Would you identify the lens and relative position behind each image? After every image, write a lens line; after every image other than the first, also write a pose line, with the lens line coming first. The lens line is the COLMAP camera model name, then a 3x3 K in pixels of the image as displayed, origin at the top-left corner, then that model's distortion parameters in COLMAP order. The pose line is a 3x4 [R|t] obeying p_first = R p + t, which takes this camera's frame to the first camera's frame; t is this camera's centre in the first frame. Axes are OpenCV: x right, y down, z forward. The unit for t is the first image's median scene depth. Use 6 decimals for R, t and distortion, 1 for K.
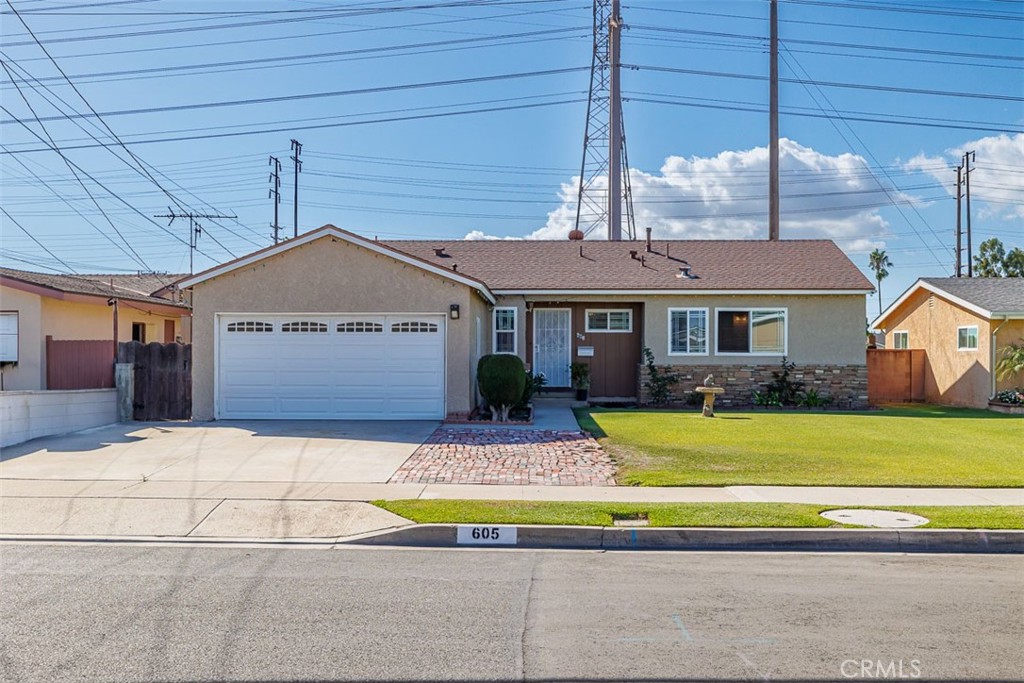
lens RADIAL K [[1030.0, 0, 509.0], [0, 1030.0, 344.2], [0, 0, 1]] dist [0.014527, 0.000000]
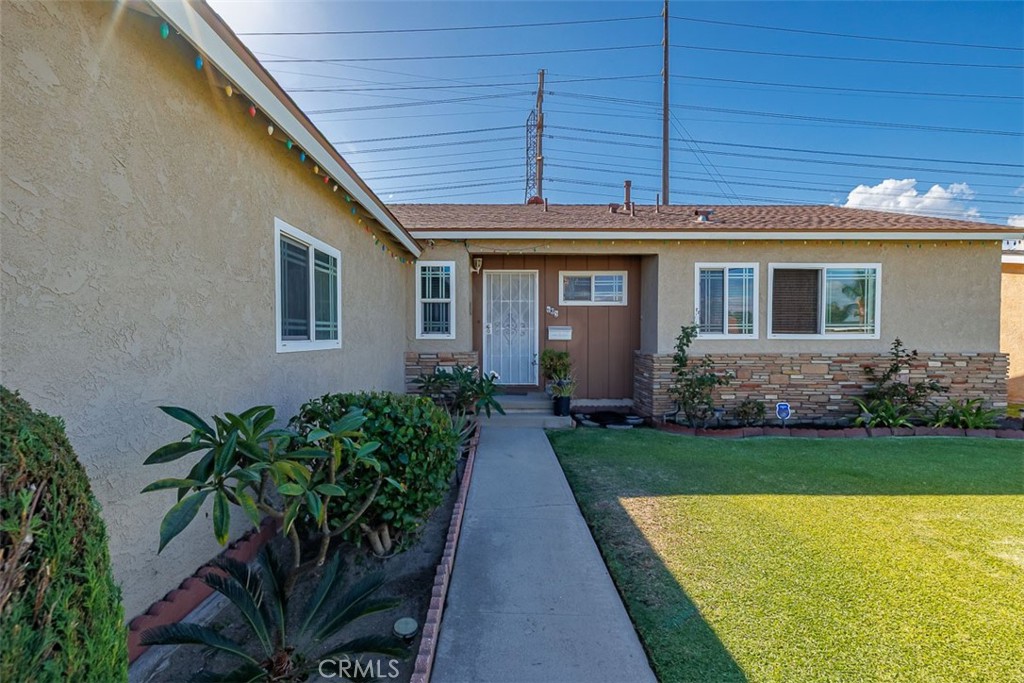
lens RADIAL K [[426.1, 0, 509.4], [0, 426.1, 343.0], [0, 0, 1]] dist [-0.005376, 0.000998]
pose [[0.998707, -0.003037, 0.050748, 0.027613], [0.001742, 0.999672, 0.025547, 0.006571], [-0.050809, -0.025426, 0.998385, 0.744207]]
